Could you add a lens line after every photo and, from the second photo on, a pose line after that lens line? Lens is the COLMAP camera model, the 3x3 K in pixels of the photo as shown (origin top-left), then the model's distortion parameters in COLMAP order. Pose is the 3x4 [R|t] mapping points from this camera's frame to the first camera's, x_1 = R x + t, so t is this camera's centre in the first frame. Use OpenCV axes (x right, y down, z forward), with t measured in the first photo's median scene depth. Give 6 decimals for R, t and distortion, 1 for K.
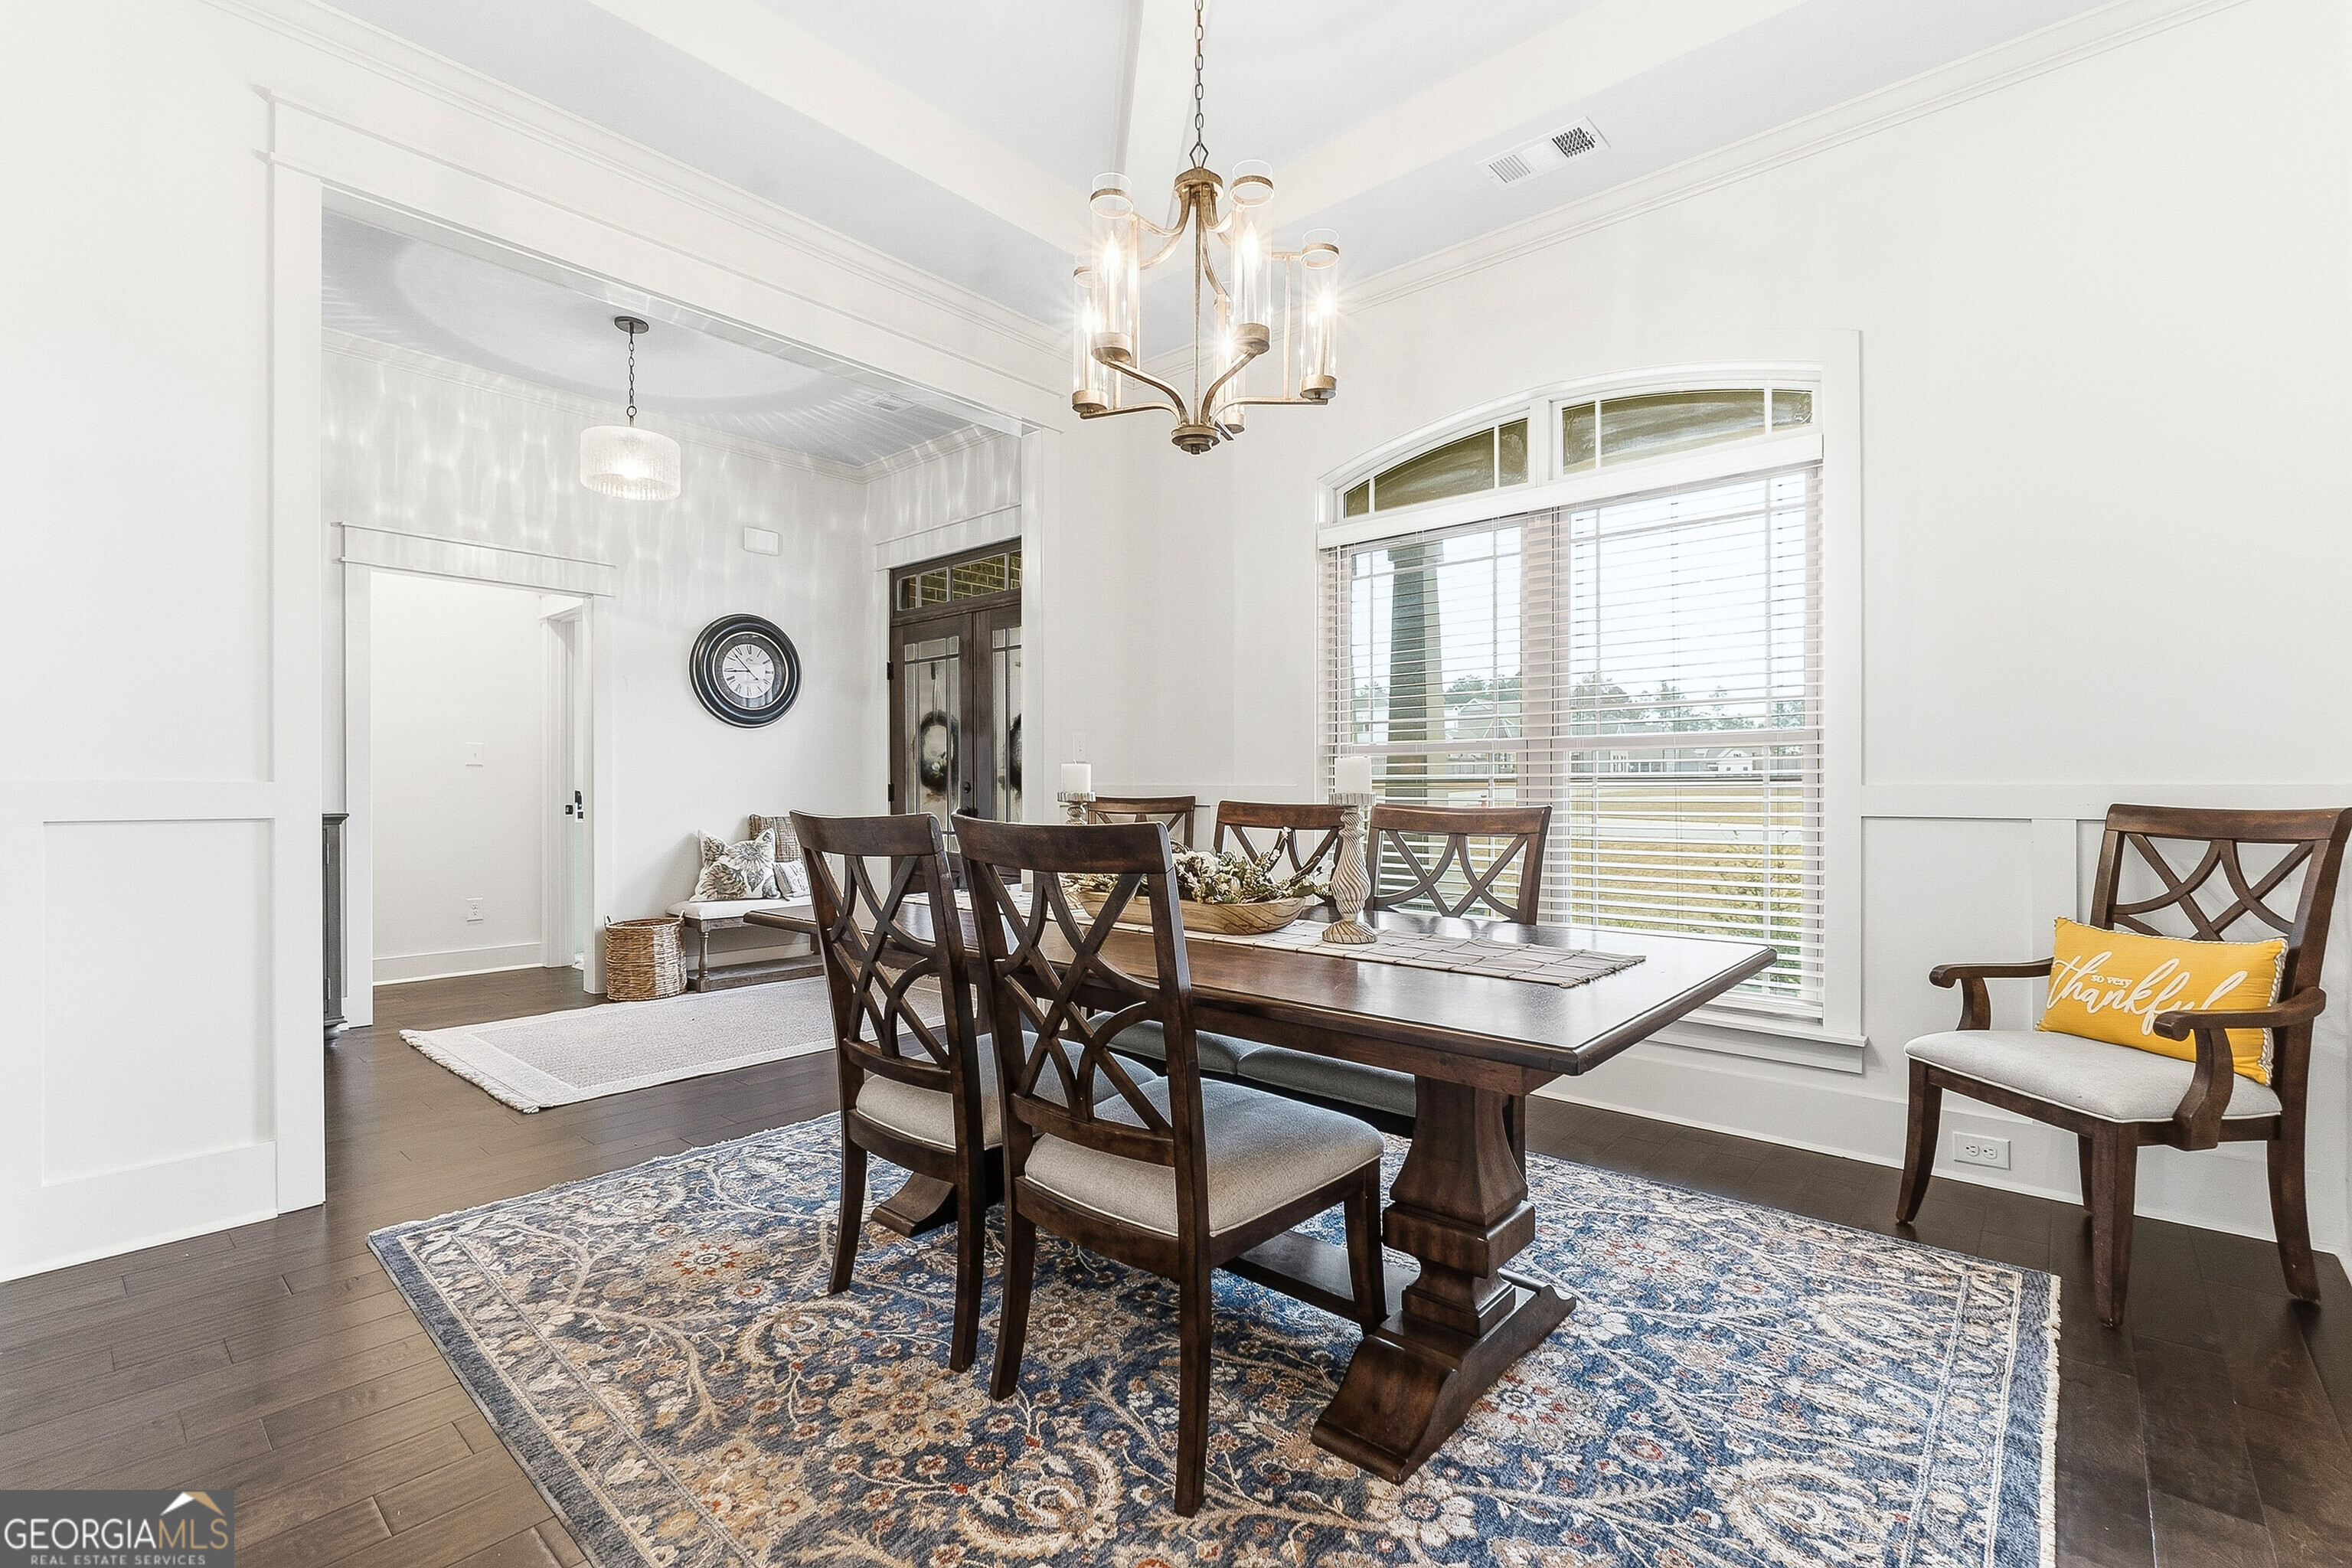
lens RADIAL K [[1023.9, 0, 1168.7], [0, 1023.9, 791.2], [0, 0, 1]] dist [-0.001326, 0.000126]
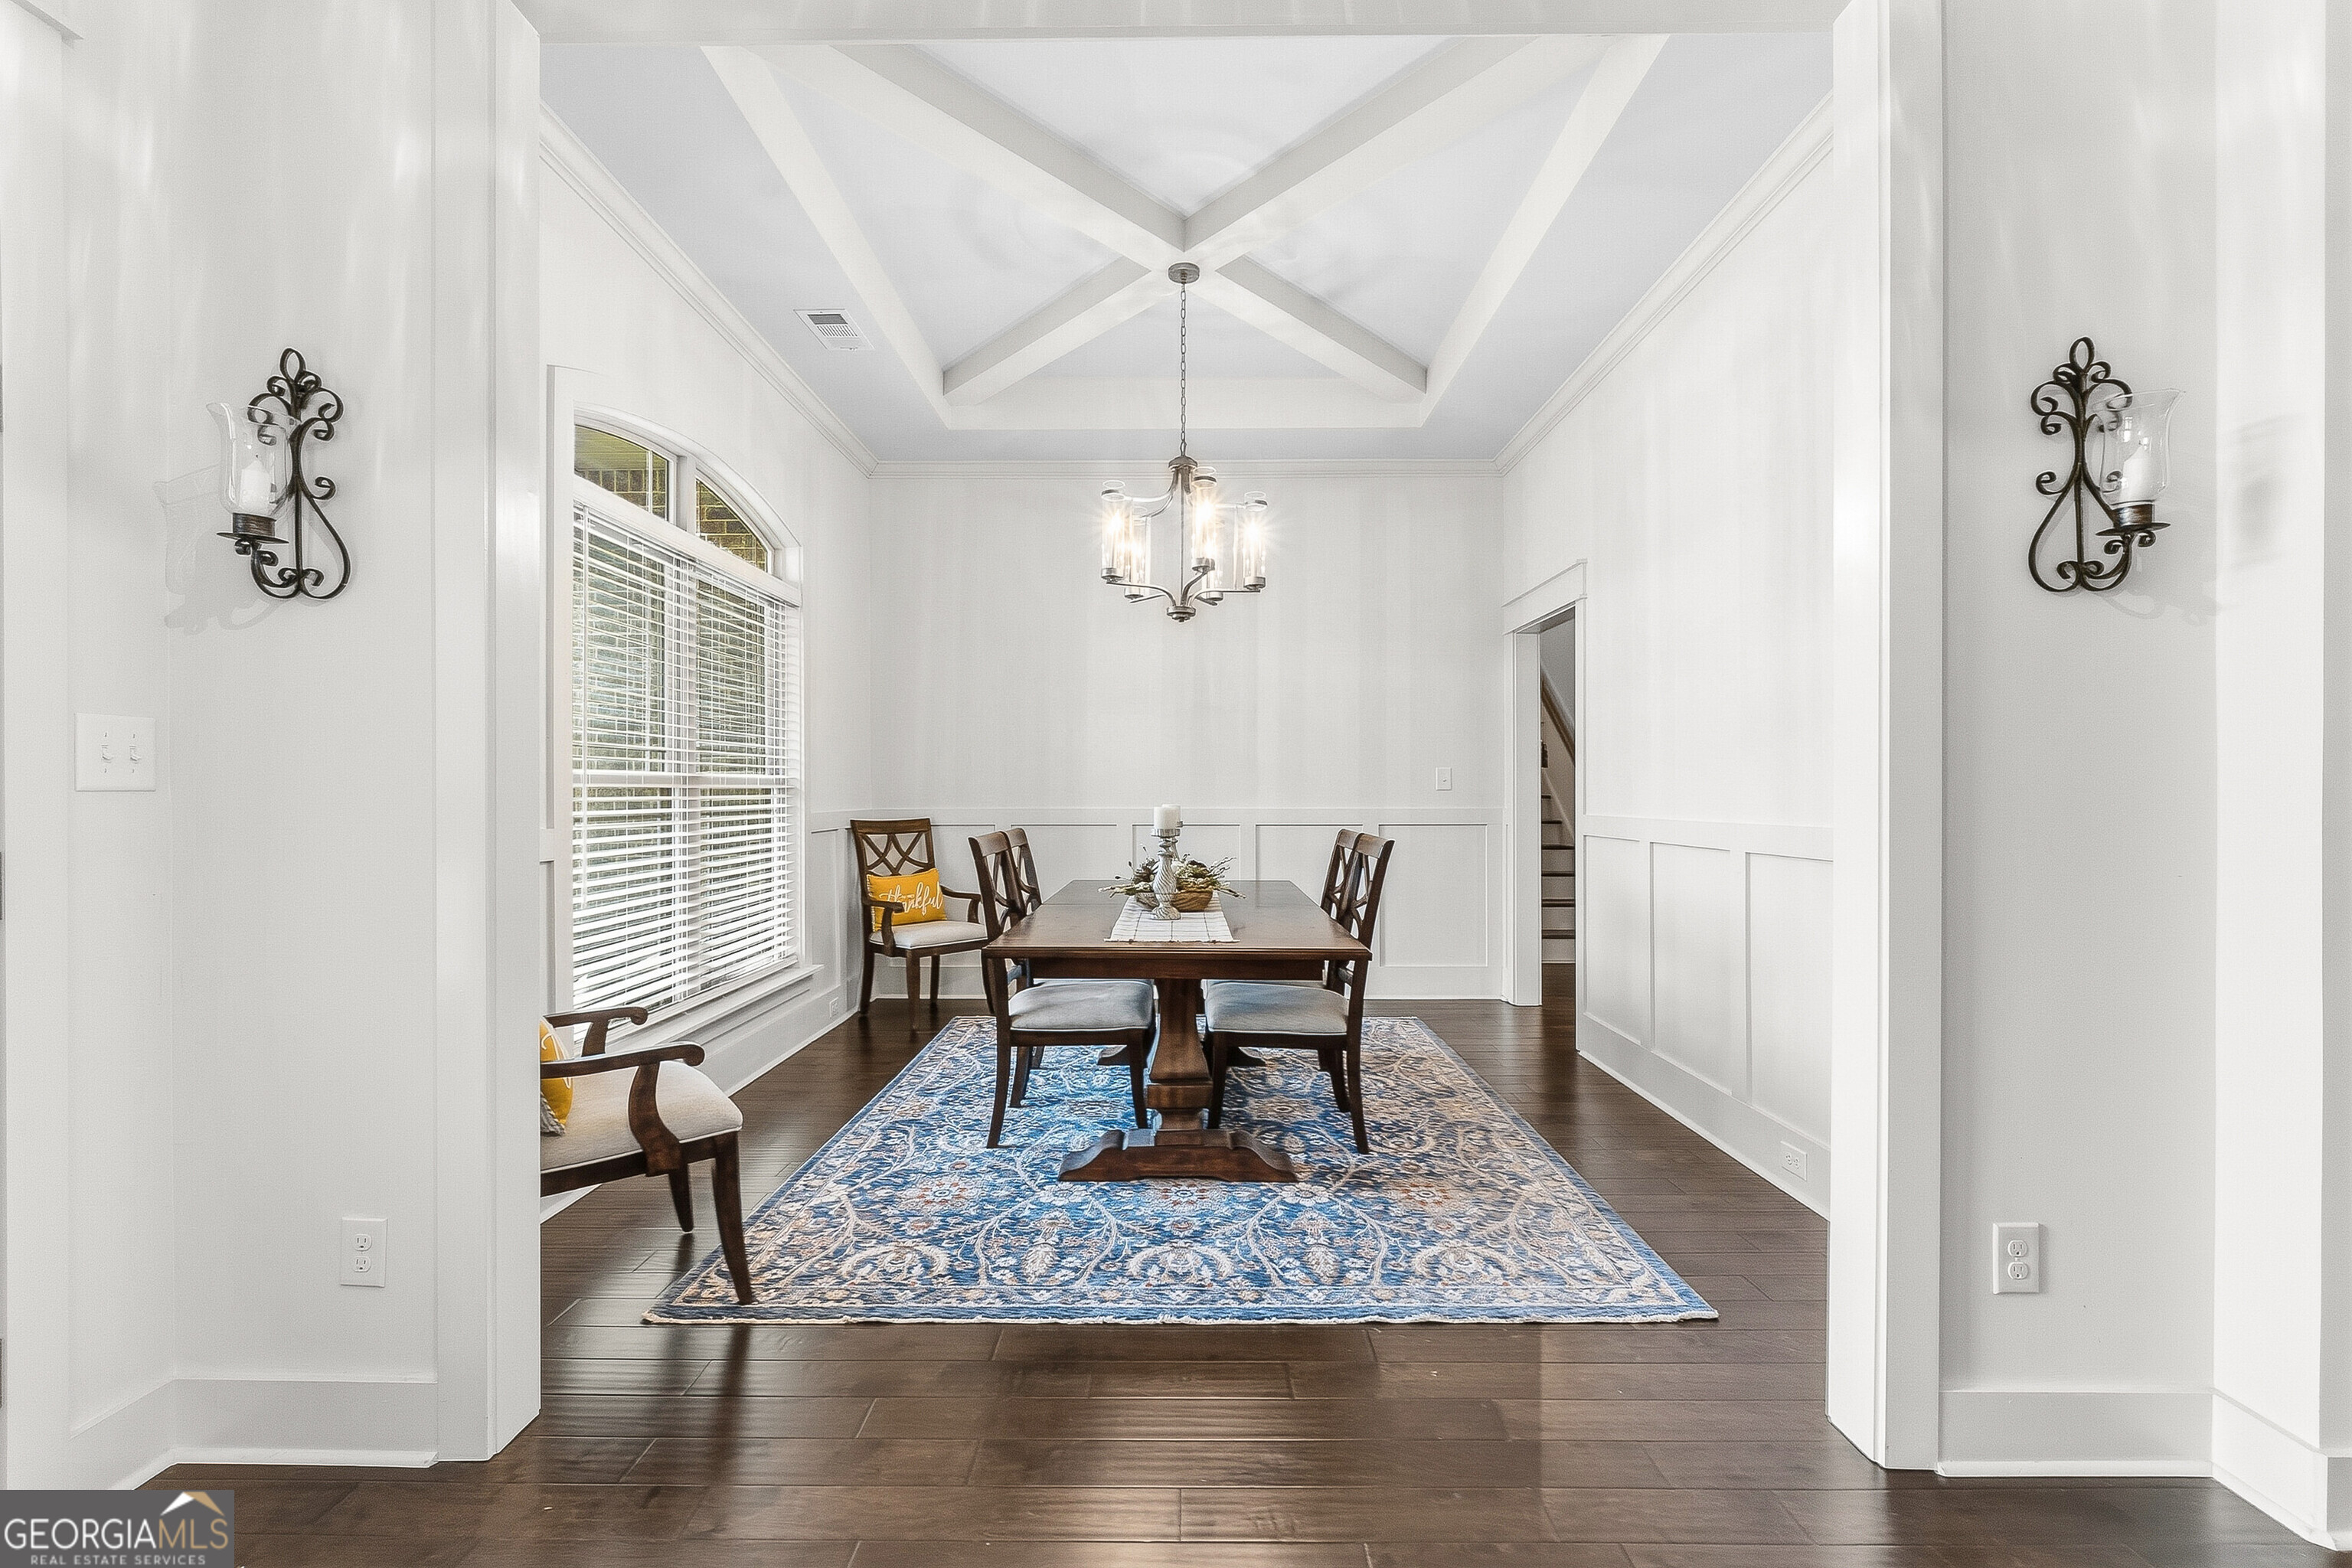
lens RADIAL K [[1023.9, 0, 1168.7], [0, 1023.9, 791.2], [0, 0, 1]] dist [-0.001326, 0.000126]
pose [[-0.651282, -0.000678, 0.758836, -1.255661], [0.003091, 0.999989, 0.003546, -0.059478], [-0.758830, 0.004655, -0.651272, 2.147578]]
